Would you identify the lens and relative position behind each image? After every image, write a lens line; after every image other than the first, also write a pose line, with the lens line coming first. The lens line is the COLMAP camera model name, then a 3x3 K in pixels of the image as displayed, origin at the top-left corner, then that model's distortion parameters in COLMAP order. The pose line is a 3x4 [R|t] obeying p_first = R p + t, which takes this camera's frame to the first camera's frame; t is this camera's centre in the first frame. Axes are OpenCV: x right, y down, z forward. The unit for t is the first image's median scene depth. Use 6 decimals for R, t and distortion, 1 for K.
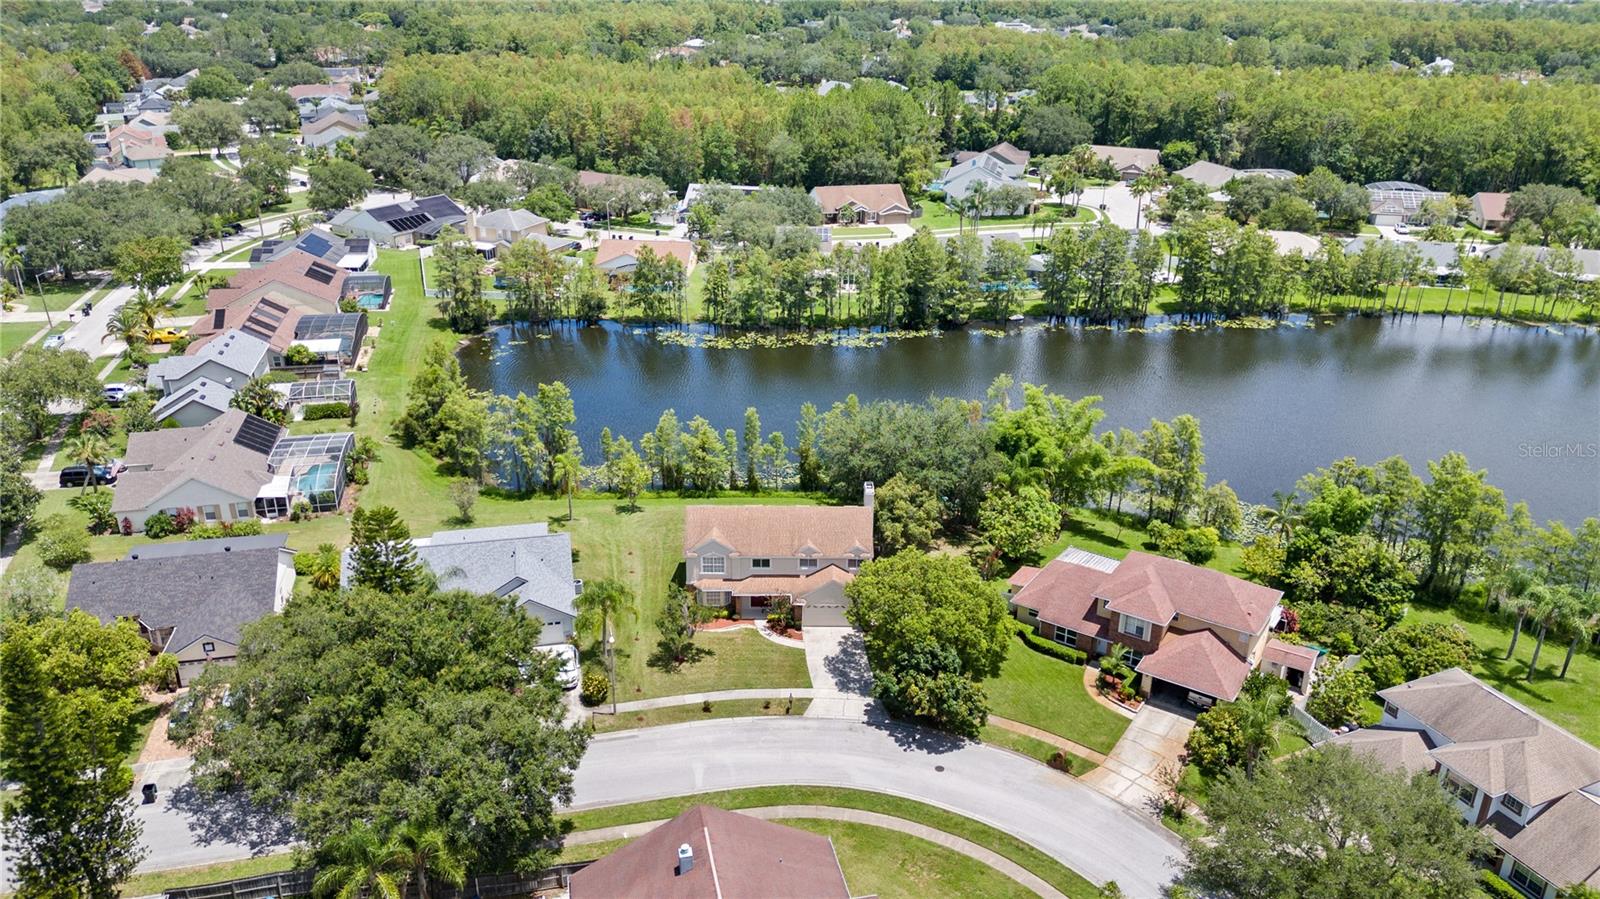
lens RADIAL K [[1193.4, 0, 796.2], [0, 1193.4, 445.6], [0, 0, 1]] dist [0.067640, -0.077290]
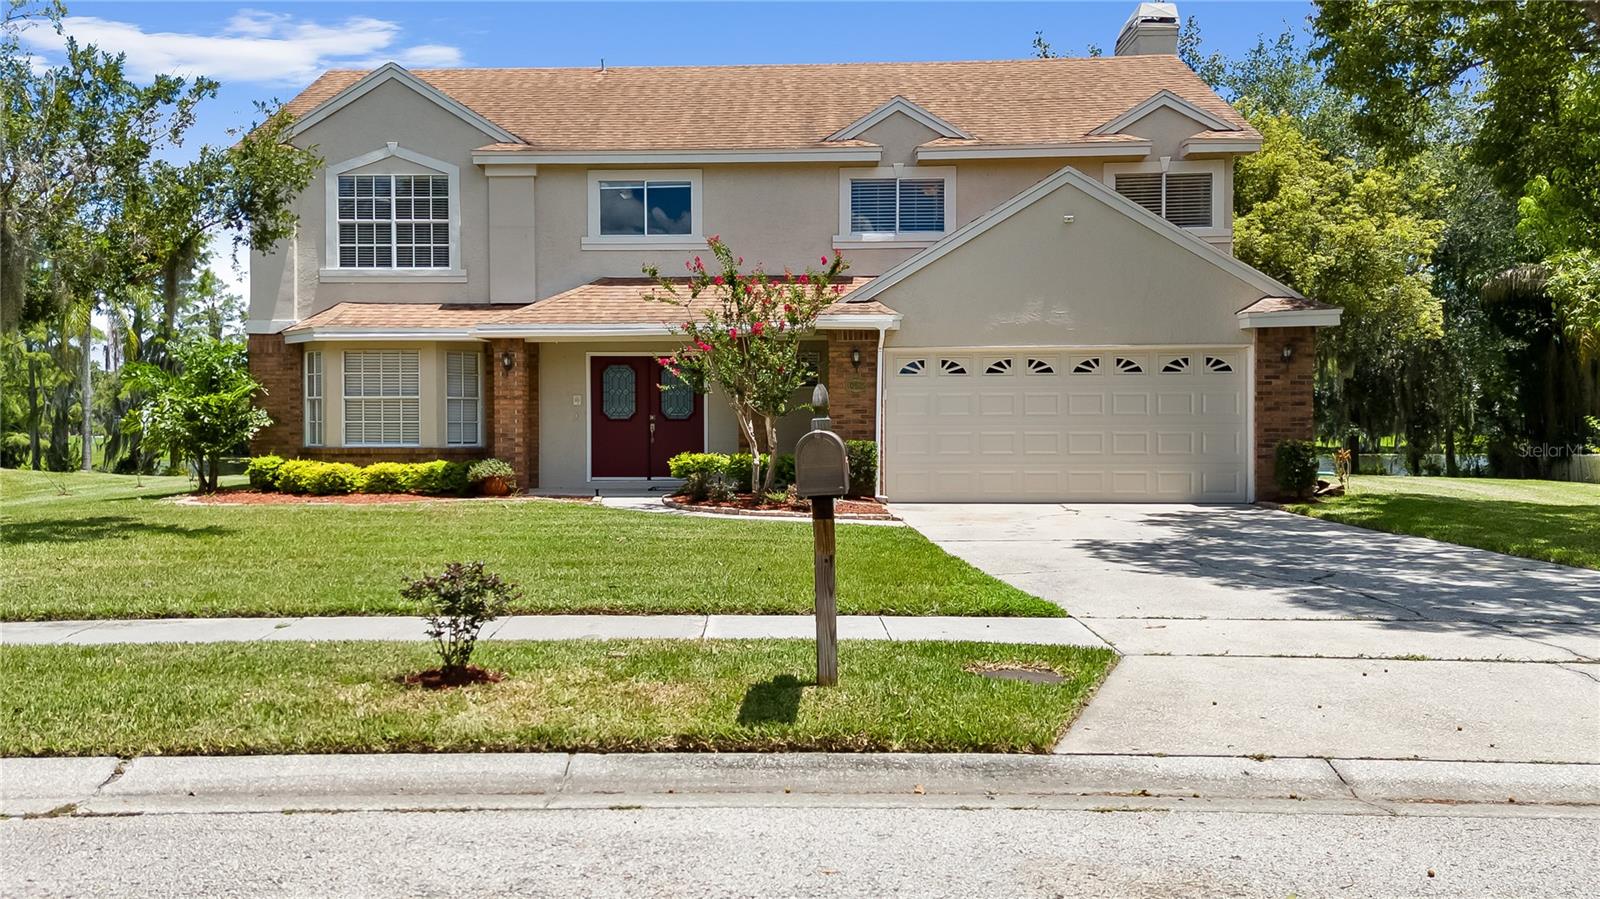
lens RADIAL K [[1193.4, 0, 755.9], [0, 1193.4, 469.8], [0, 0, 1]] dist [0.067640, -0.077290]
pose [[0.998948, -0.008012, -0.045156, -0.003445], [-0.009263, 0.929083, -0.369755, 0.185033], [0.044916, 0.369784, 0.928031, 0.754622]]
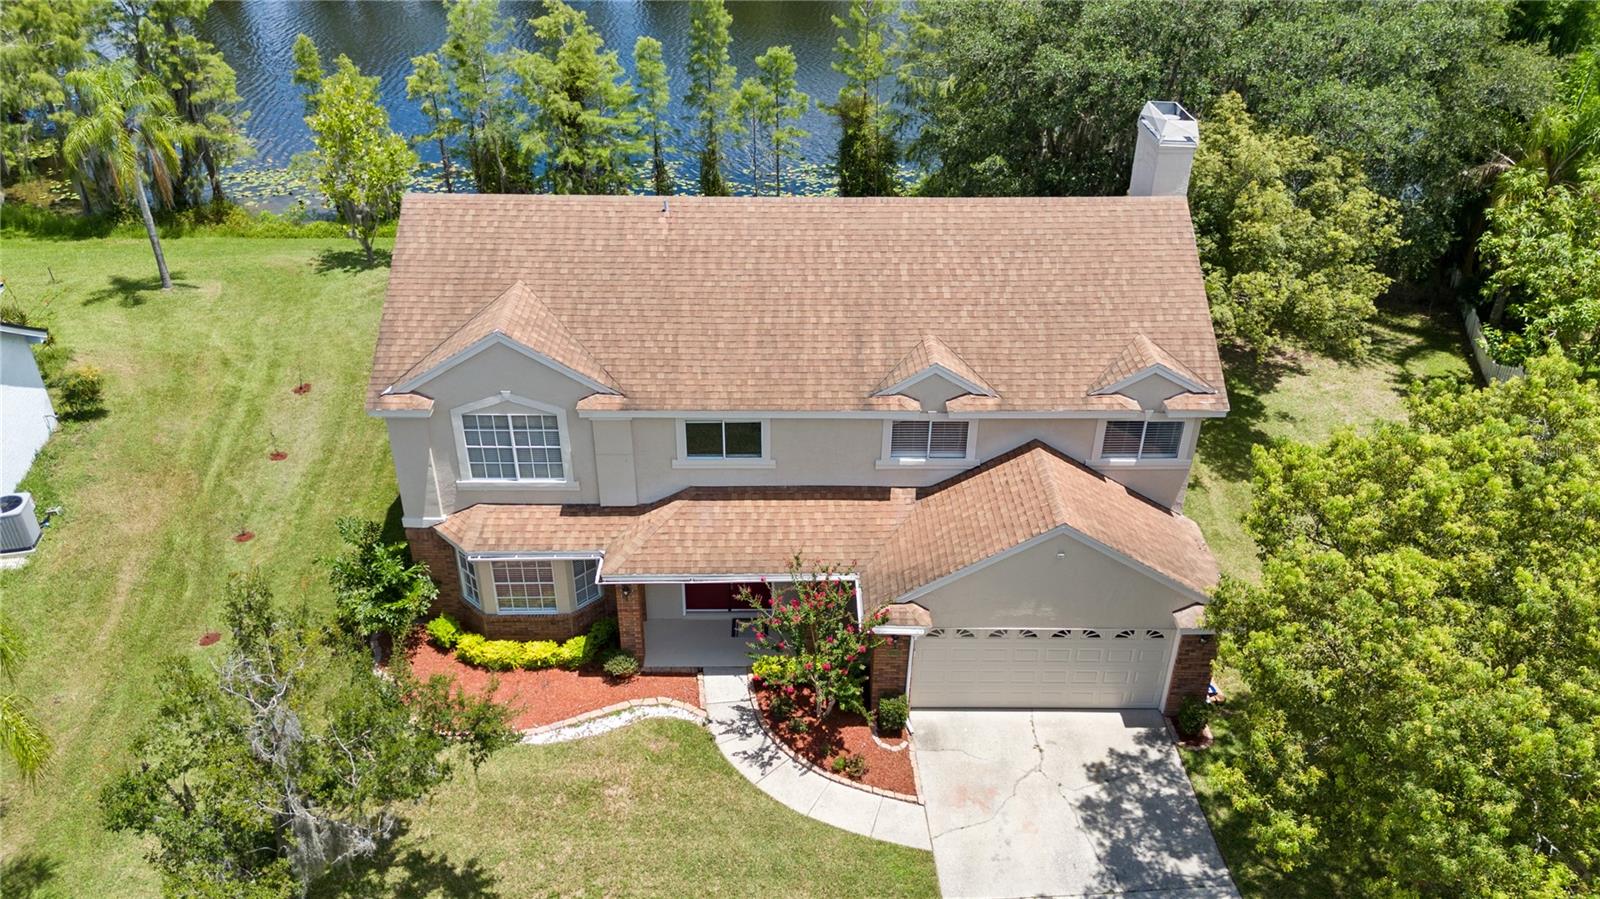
lens RADIAL K [[1193.4, 0, 800.6], [0, 1193.4, 455.6], [0, 0, 1]] dist [0.067640, -0.077290]
pose [[0.999949, -0.004800, 0.008883, -0.014966], [0.003322, 0.987198, 0.159467, 0.058564], [-0.009535, -0.159429, 0.987163, 0.694620]]
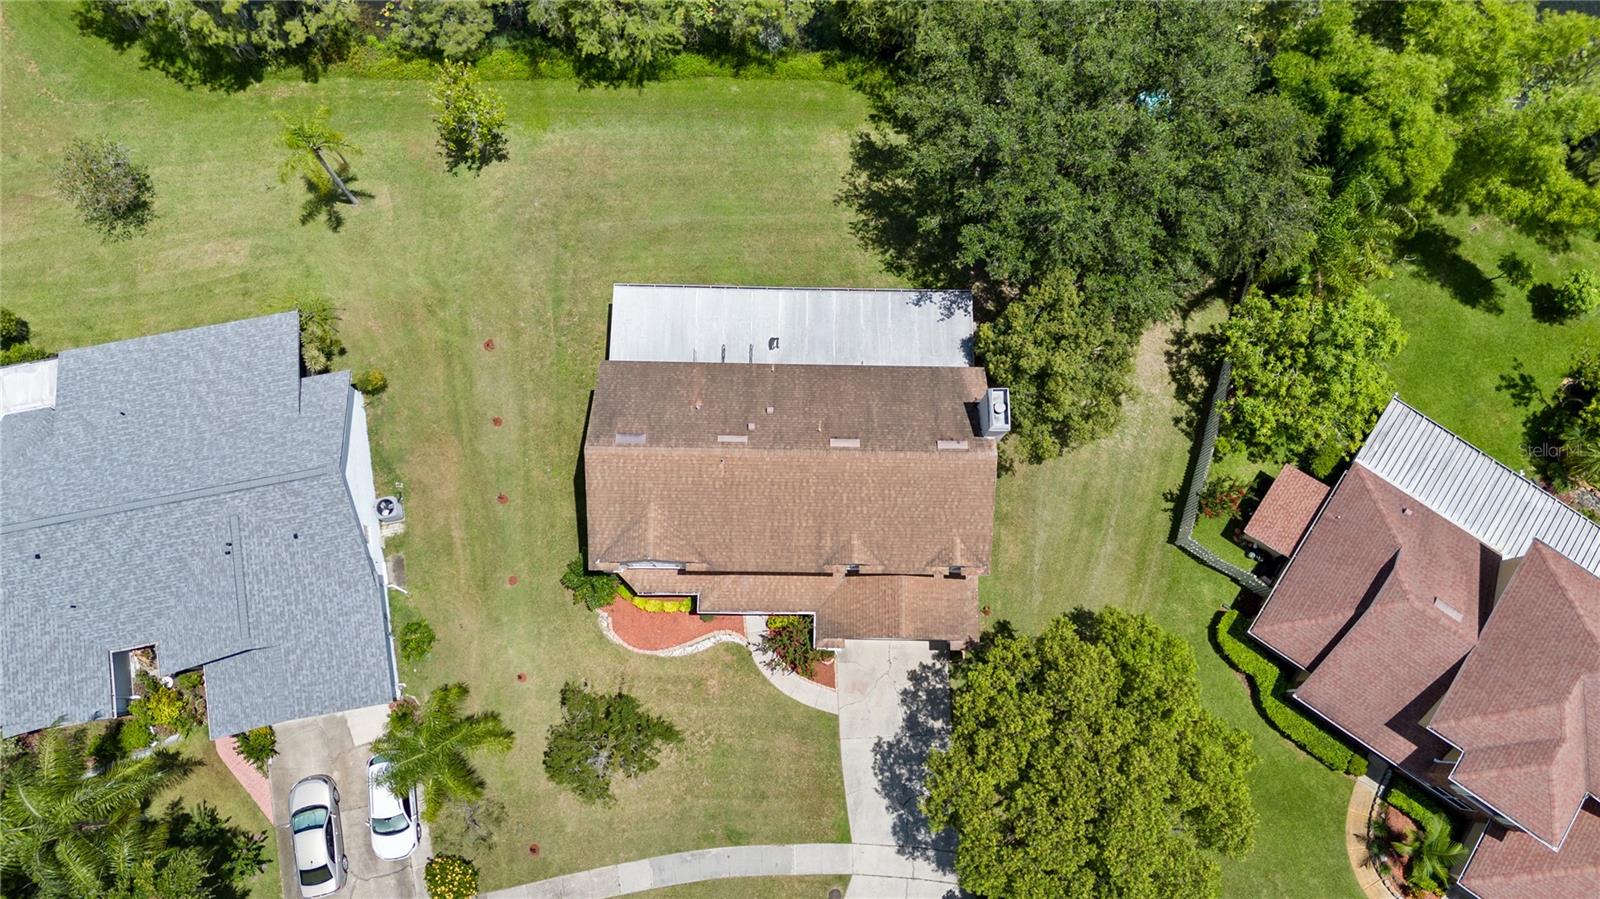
lens RADIAL K [[1193.4, 0, 799.8], [0, 1193.4, 462.0], [0, 0, 1]] dist [0.067640, -0.077290]
pose [[0.999840, 0.016654, 0.006491, -0.013292], [-0.014878, 0.574112, 0.818641, -0.287947], [0.009907, -0.818607, 0.574268, 0.679113]]
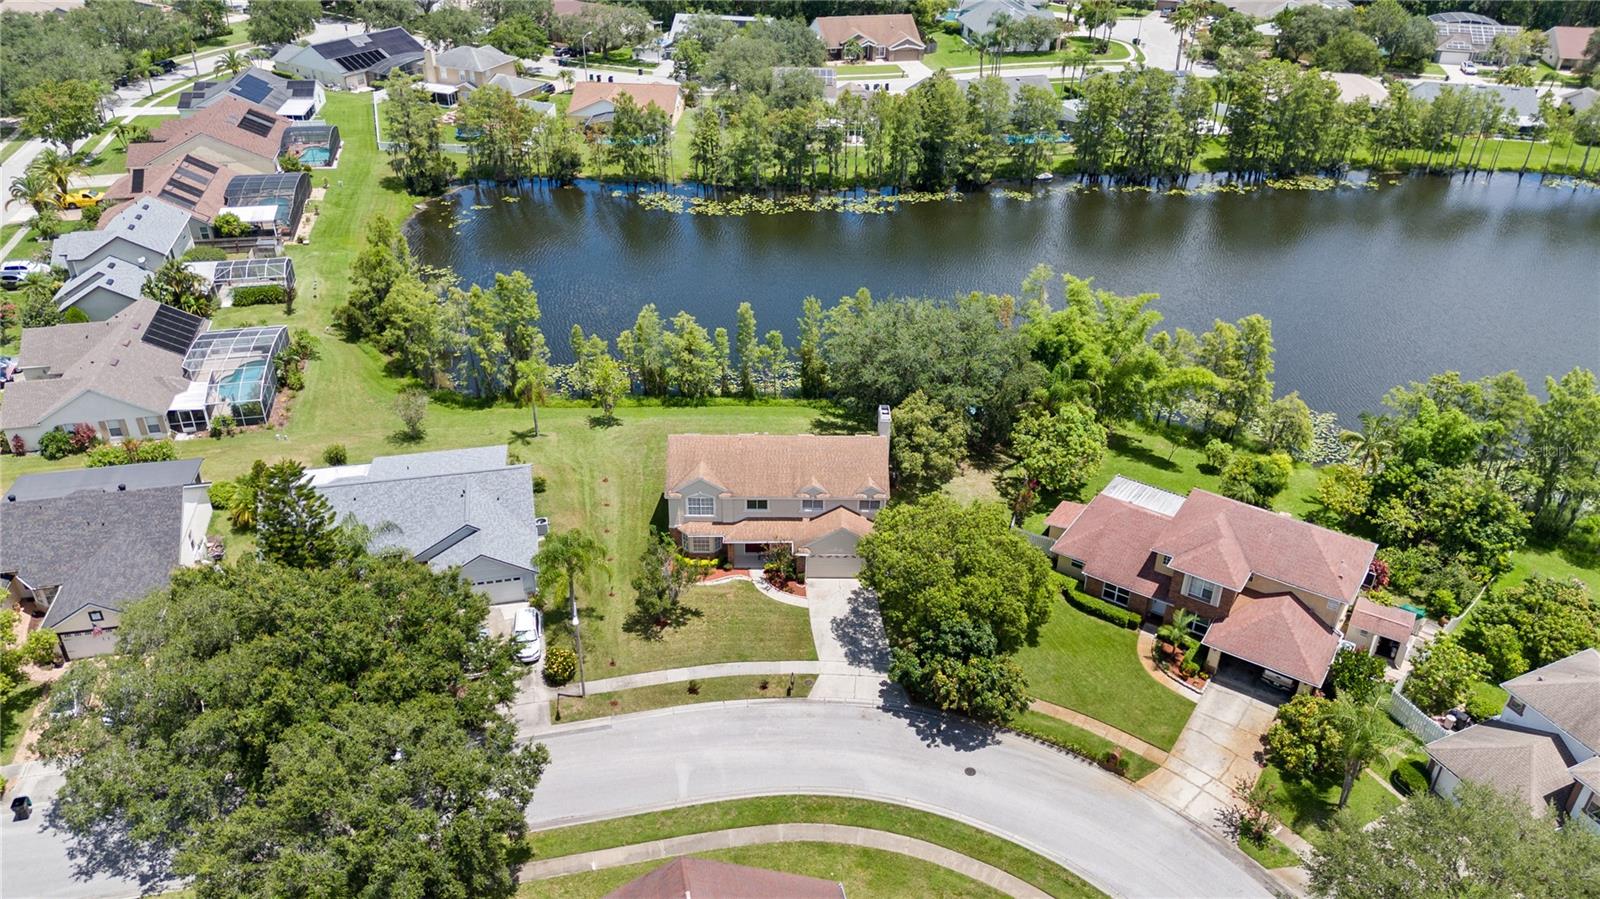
lens RADIAL K [[1193.4, 0, 796.5], [0, 1193.4, 452.1], [0, 0, 1]] dist [0.067640, -0.077290]
pose [[0.999996, 0.001182, 0.002740, -0.003344], [-0.001560, 0.989787, 0.142547, -0.052994], [-0.002544, -0.142550, 0.989784, 0.149862]]
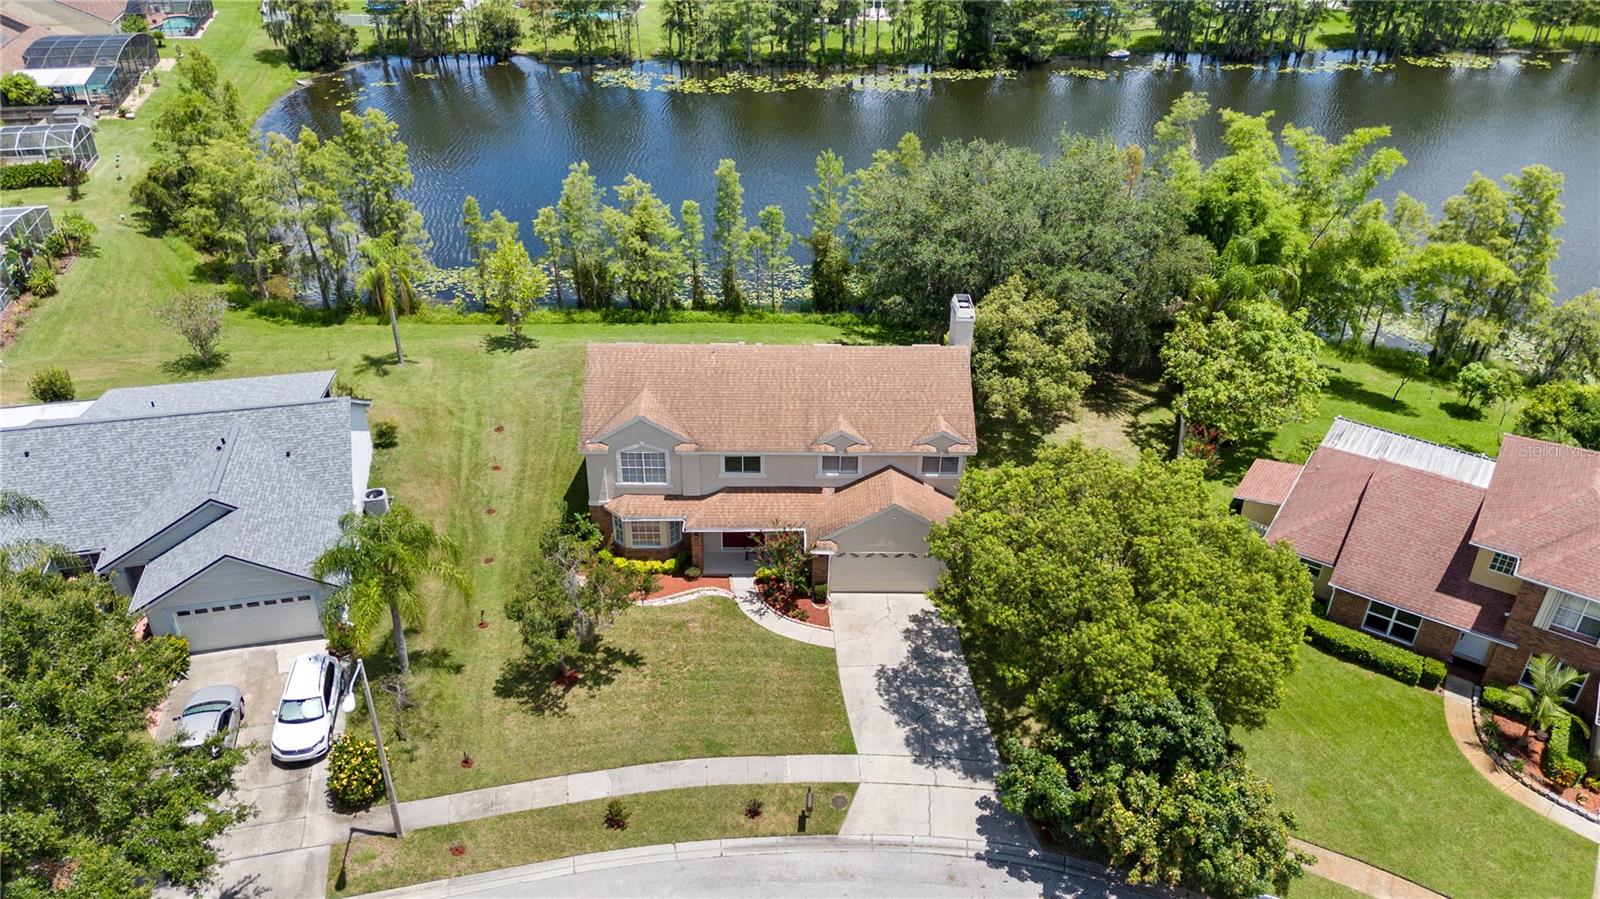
lens RADIAL K [[1193.4, 0, 799.0], [0, 1193.4, 452.8], [0, 0, 1]] dist [0.067640, -0.077290]
pose [[0.999977, -0.000694, 0.006812, -0.008798], [-0.000405, 0.987106, 0.160067, 0.015060], [-0.006835, -0.160066, 0.987083, 0.470657]]
